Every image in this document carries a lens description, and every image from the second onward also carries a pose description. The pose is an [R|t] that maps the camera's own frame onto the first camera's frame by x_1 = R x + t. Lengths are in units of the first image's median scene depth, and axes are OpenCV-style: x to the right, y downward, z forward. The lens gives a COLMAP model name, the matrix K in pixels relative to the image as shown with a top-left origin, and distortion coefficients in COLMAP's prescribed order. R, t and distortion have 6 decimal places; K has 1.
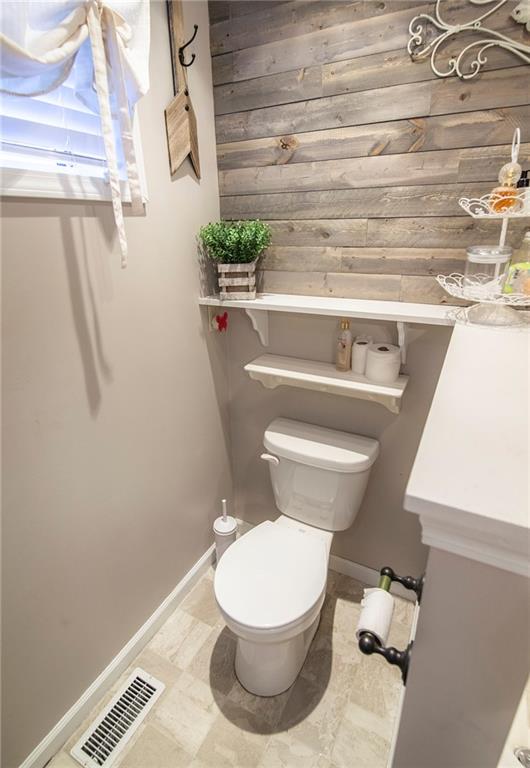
lens RADIAL K [[390.3, 0, 262.1], [0, 390.3, 380.0], [0, 0, 1]] dist [-0.013967, -0.002355]
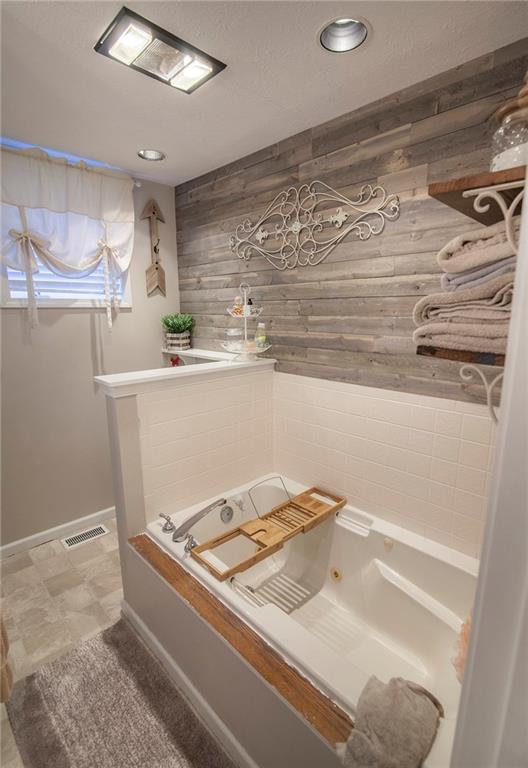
lens RADIAL K [[390.3, 0, 269.5], [0, 390.3, 389.9], [0, 0, 1]] dist [-0.013967, -0.002355]
pose [[0.947809, 0.081708, -0.308192, 1.175721], [-0.130645, 0.981261, -0.141631, 0.253603], [0.290845, 0.174503, 0.940722, -0.849472]]
